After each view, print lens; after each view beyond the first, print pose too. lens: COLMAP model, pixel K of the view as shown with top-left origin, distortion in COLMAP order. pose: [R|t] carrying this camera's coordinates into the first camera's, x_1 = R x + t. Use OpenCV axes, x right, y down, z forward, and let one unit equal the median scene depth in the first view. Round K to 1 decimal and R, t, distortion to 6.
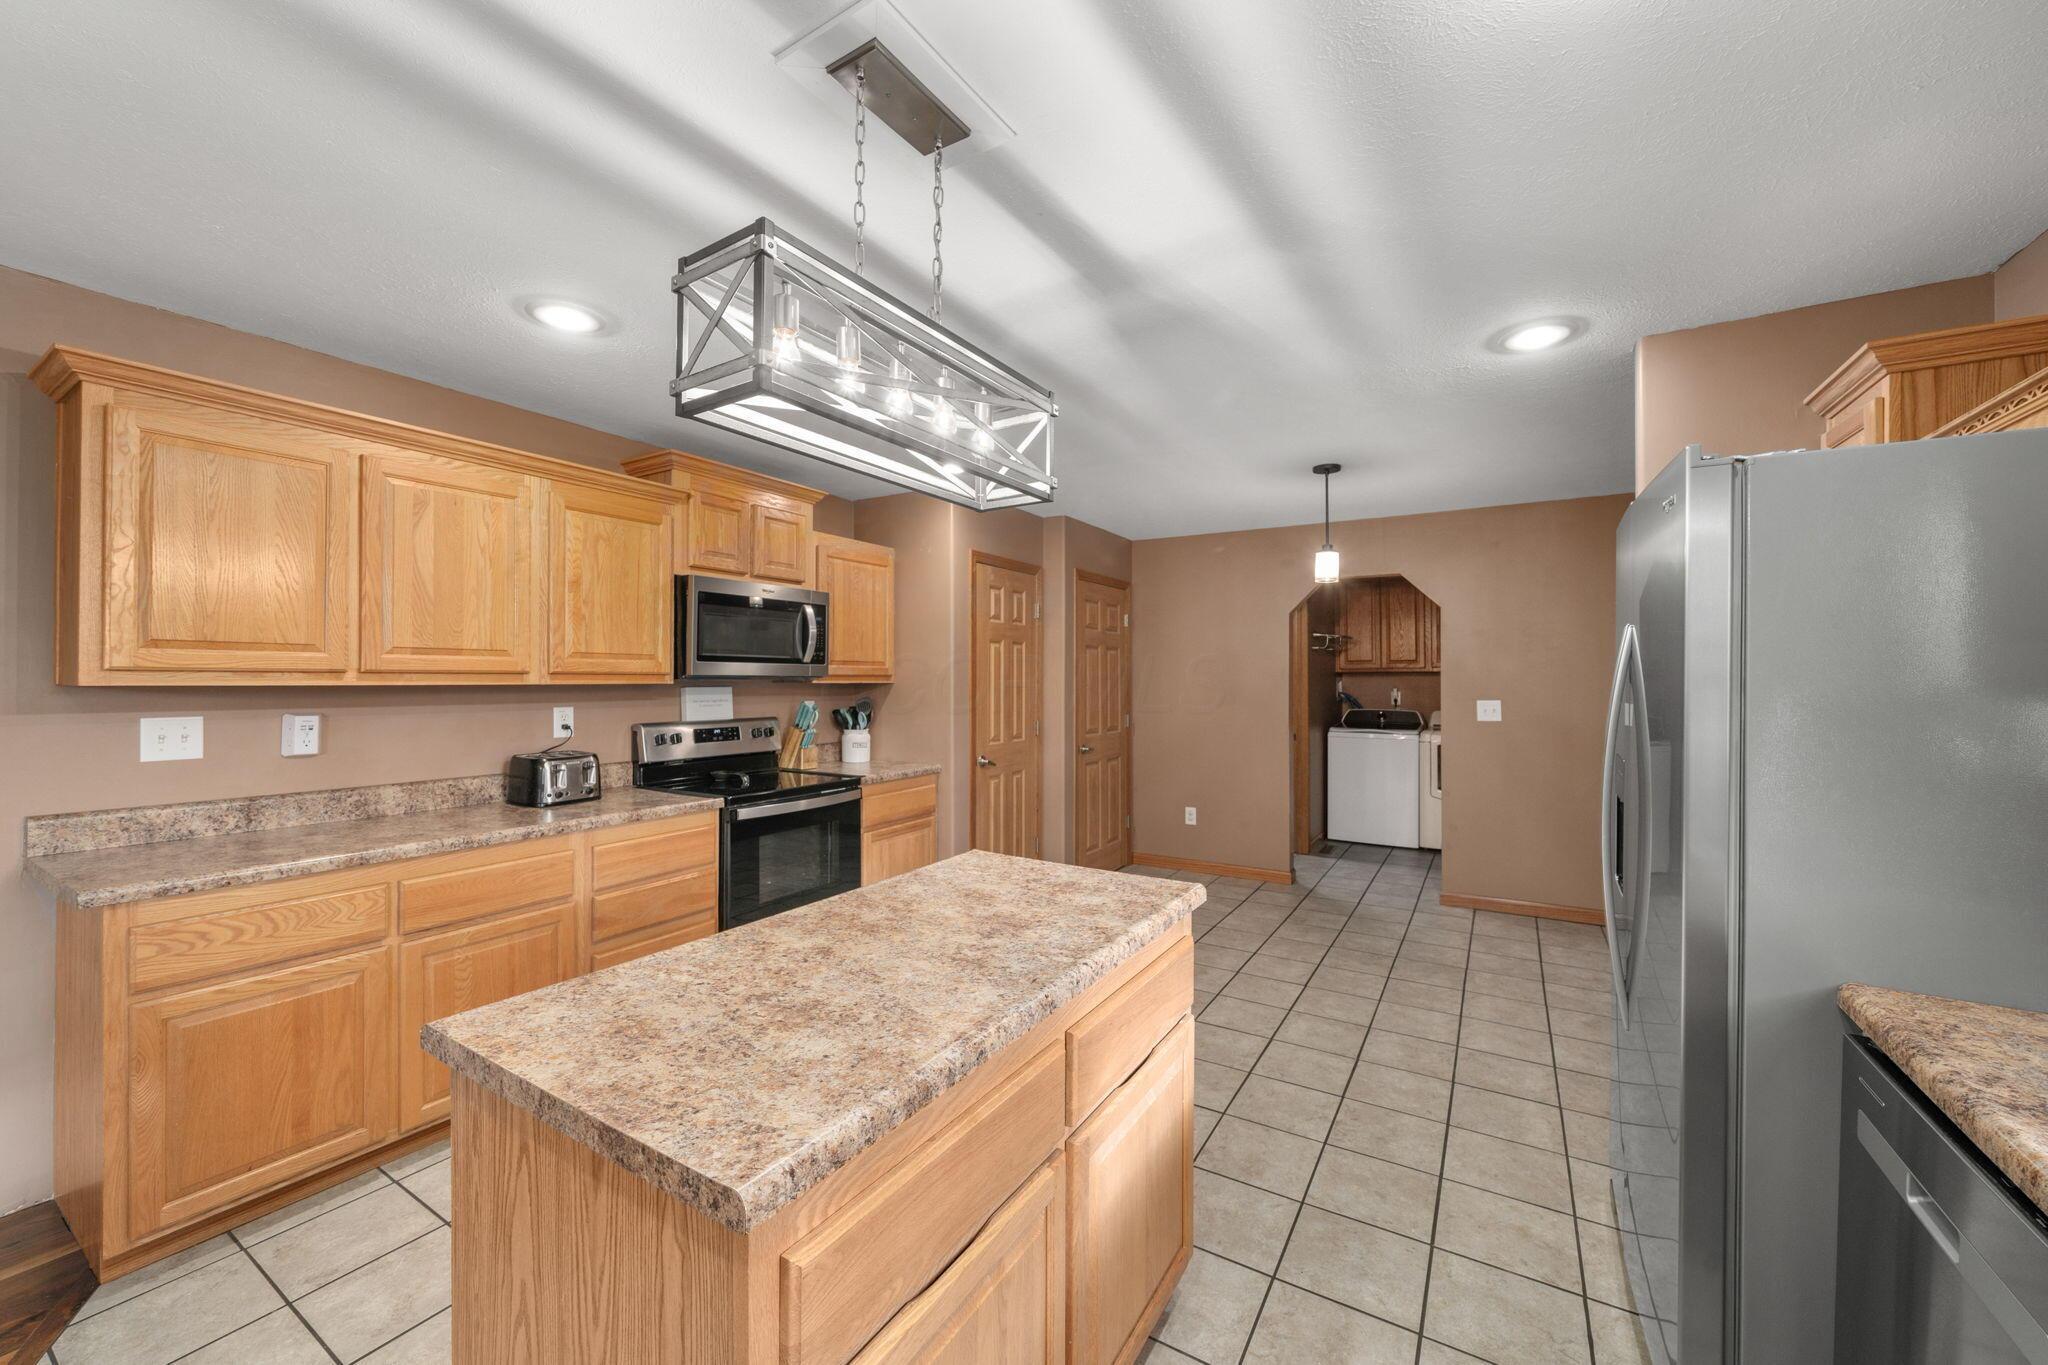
lens RADIAL K [[794.3, 0, 1017.6], [0, 794.3, 675.6], [0, 0, 1]] dist [0.002866, -0.000048]
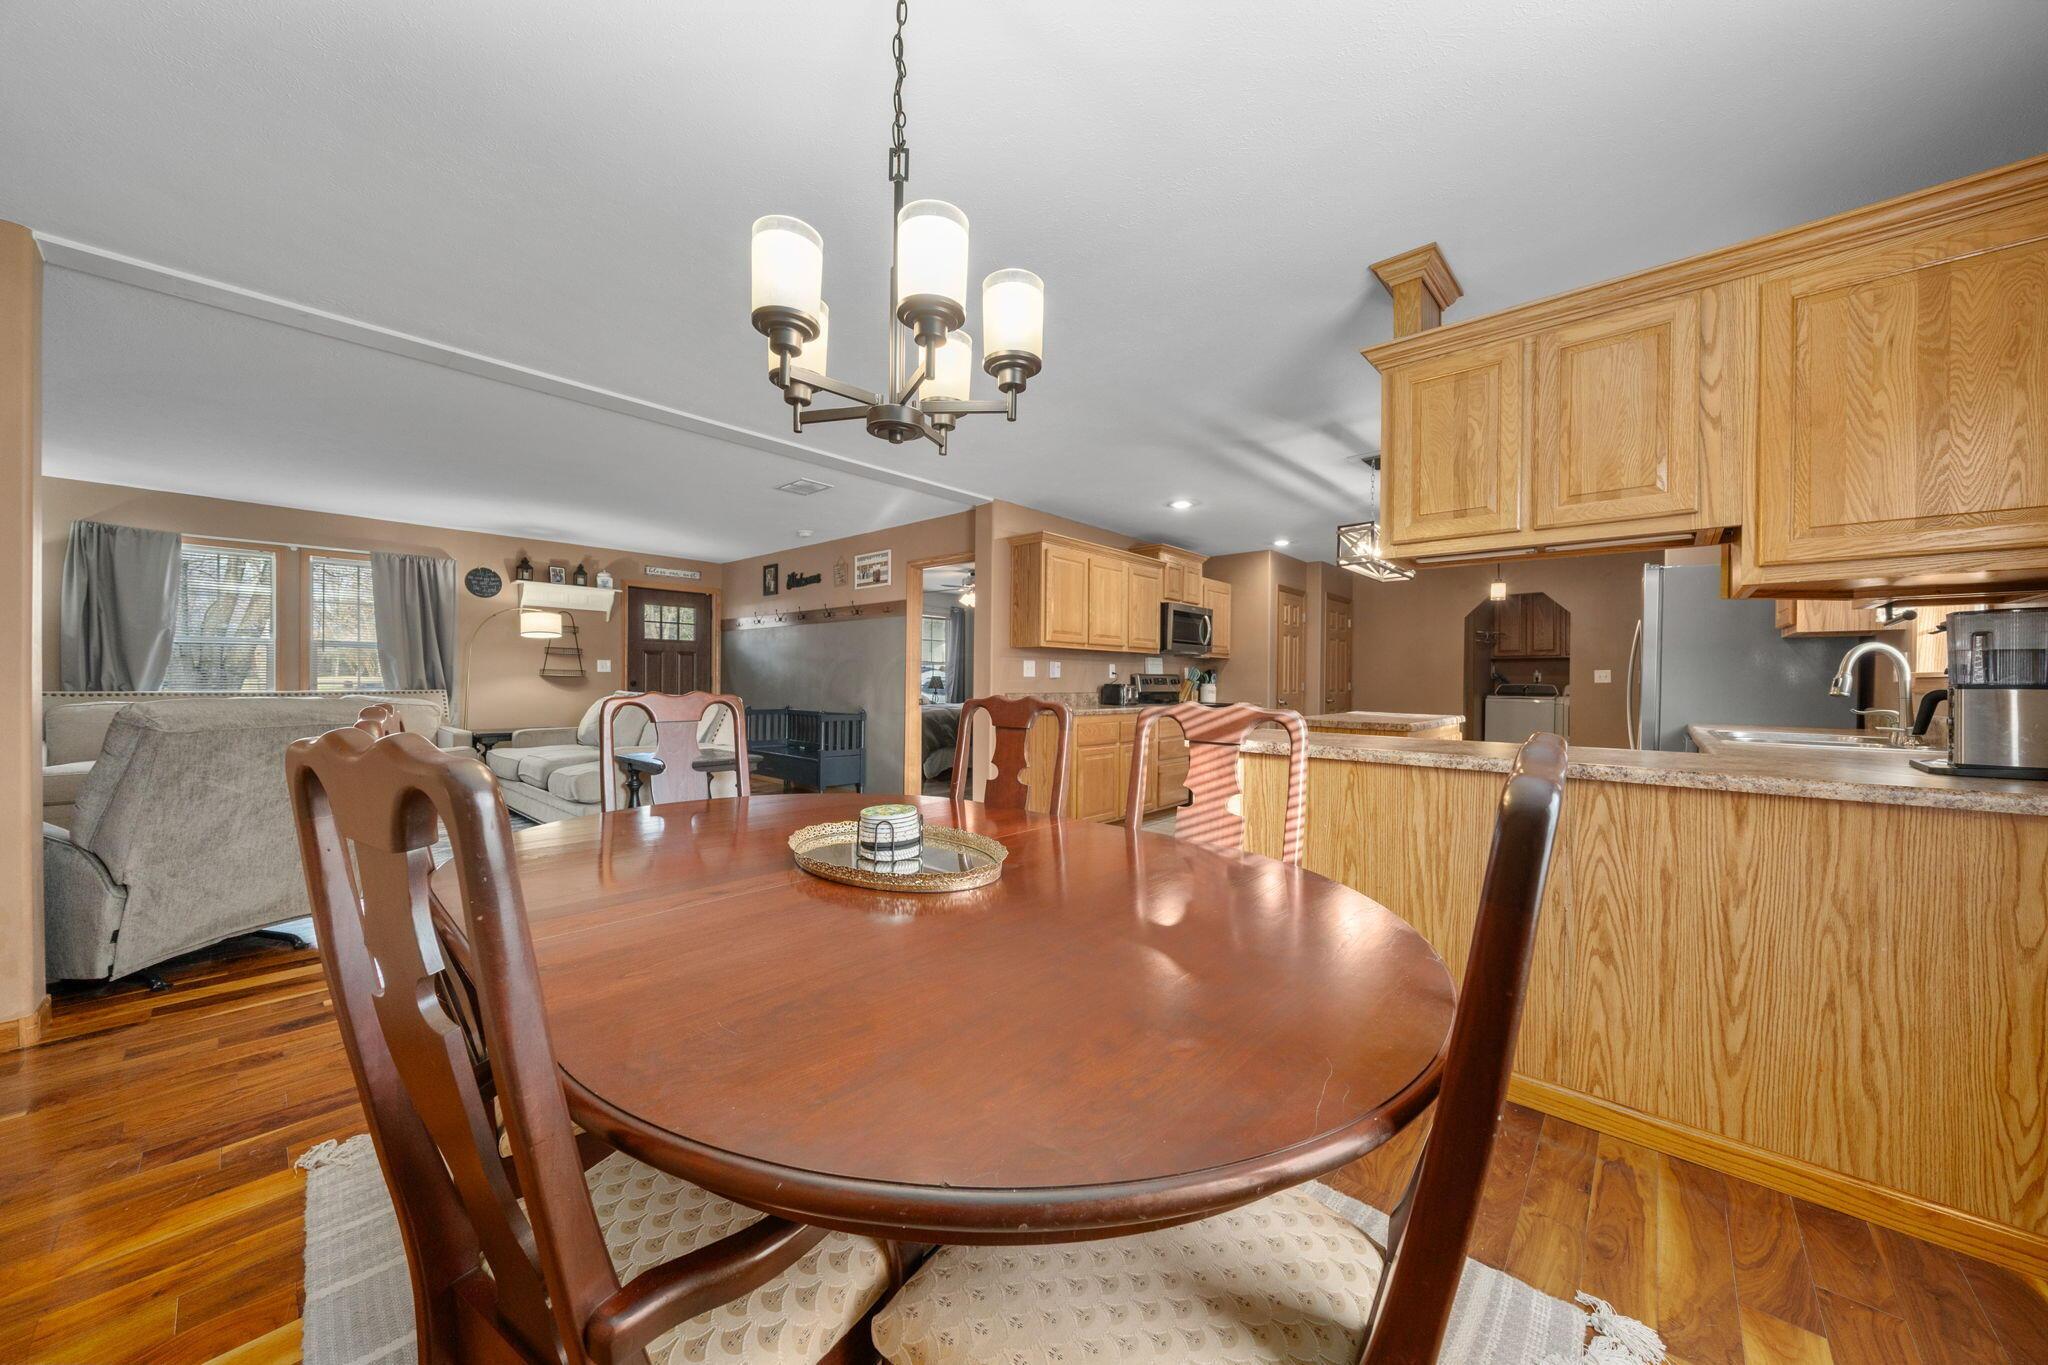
lens RADIAL K [[696.5, 0, 1023.9], [0, 696.5, 685.3], [0, 0, 1]] dist [-0.000812, -0.000019]
pose [[0.982899, 0.006772, -0.184020, -0.371648], [-0.004971, 0.999935, 0.010243, 0.064903], [0.184077, -0.009153, 0.982869, -0.744456]]
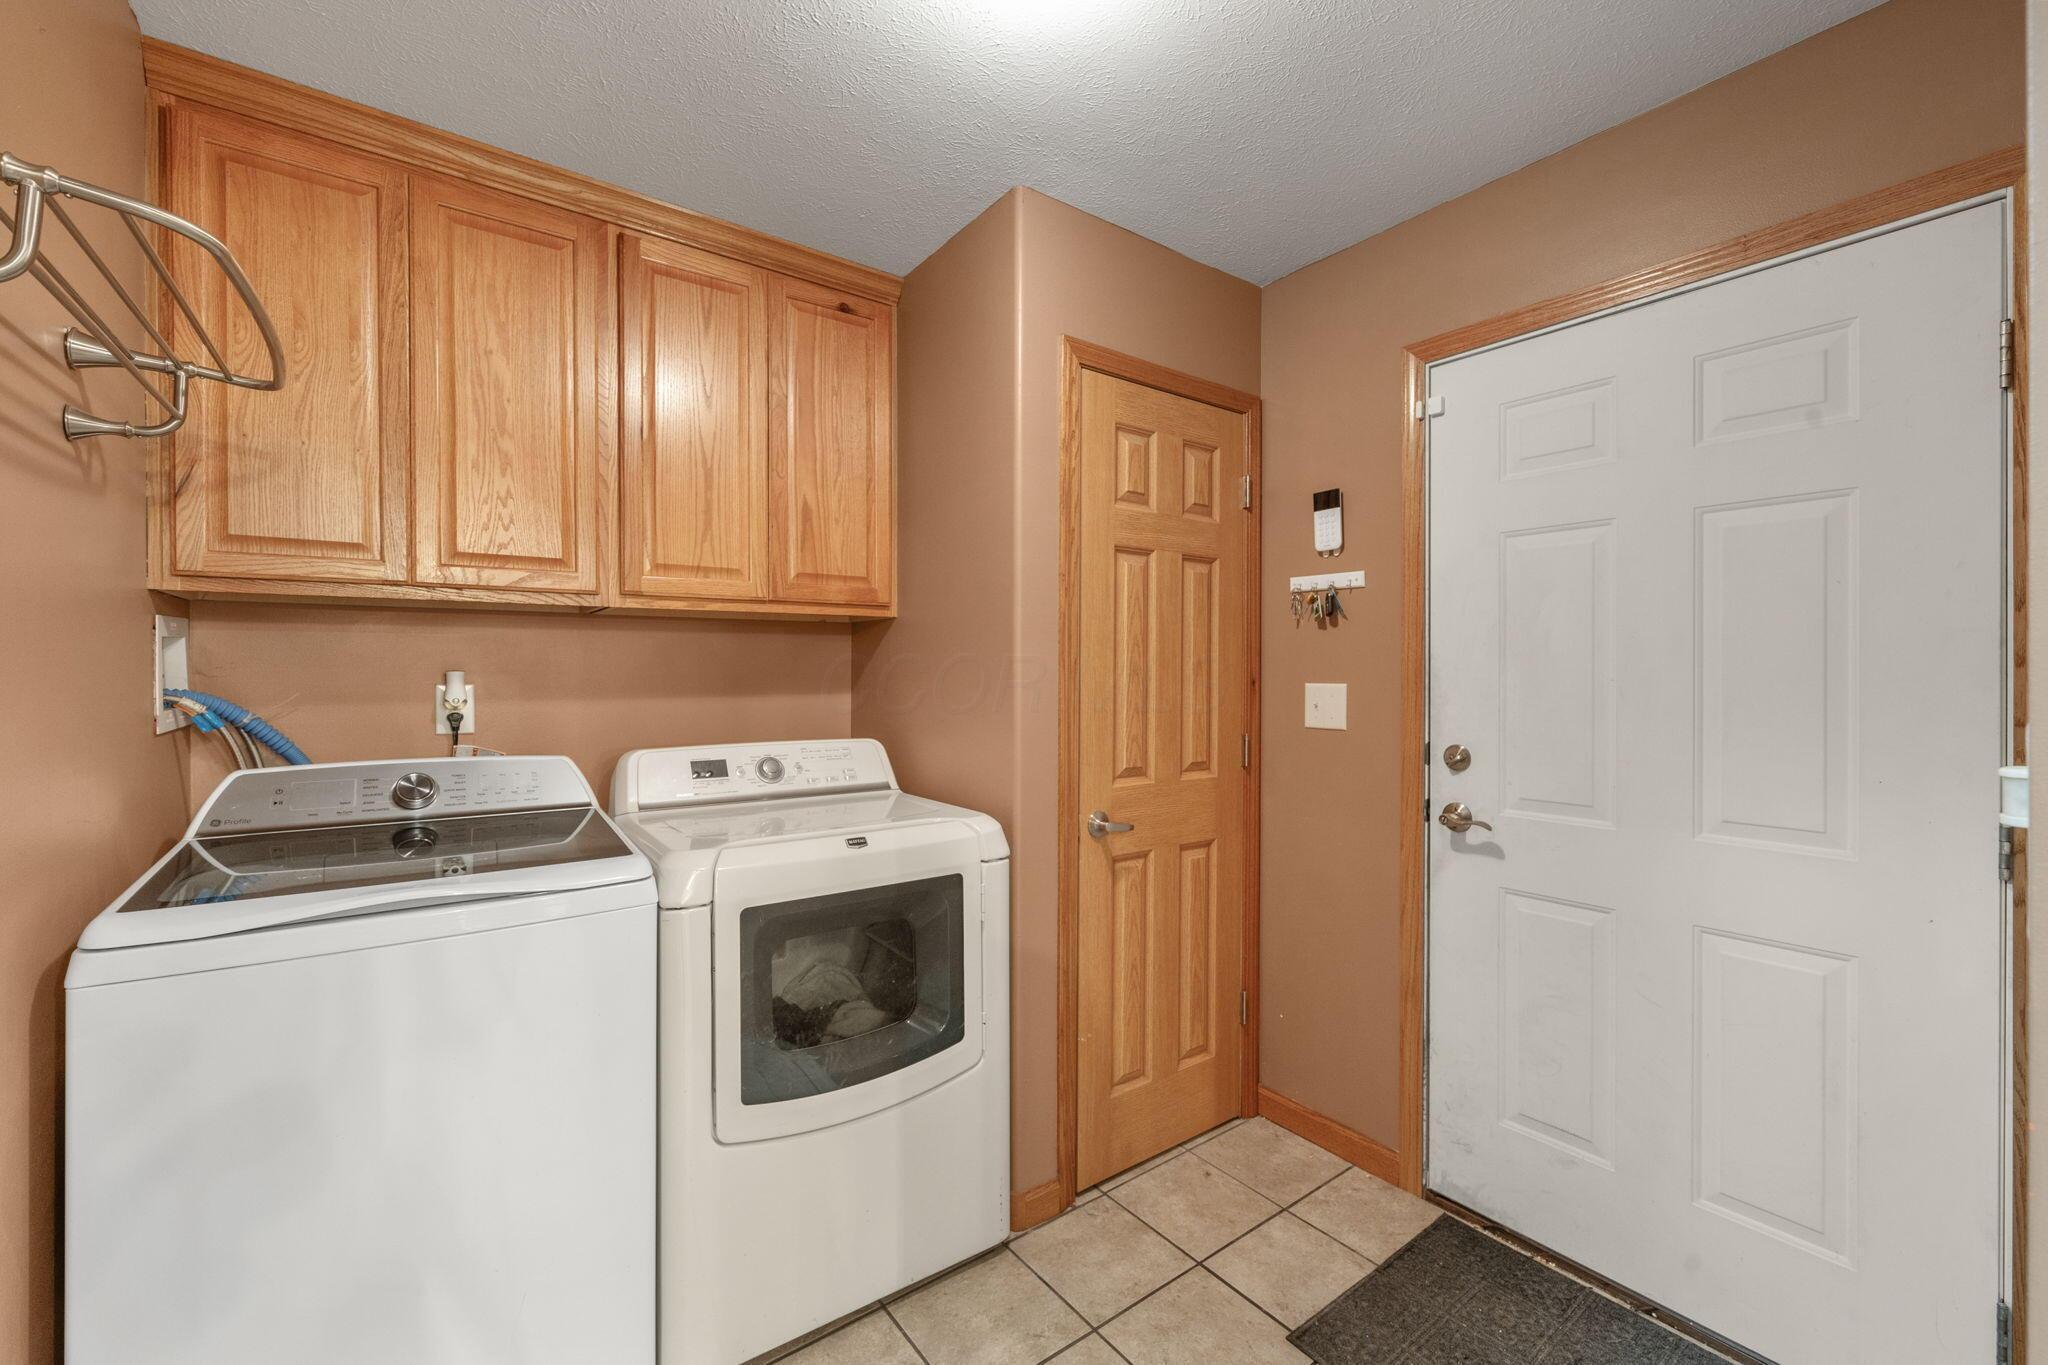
lens RADIAL K [[835.6, 0, 1018.9], [0, 835.6, 676.9], [0, 0, 1]] dist [0.004481, 0.000167]
pose [[0.369305, -0.003344, 0.929302, 0.530909], [0.000303, 0.999994, 0.003478, 0.030091], [-0.929308, -0.001003, 0.369304, 1.335758]]
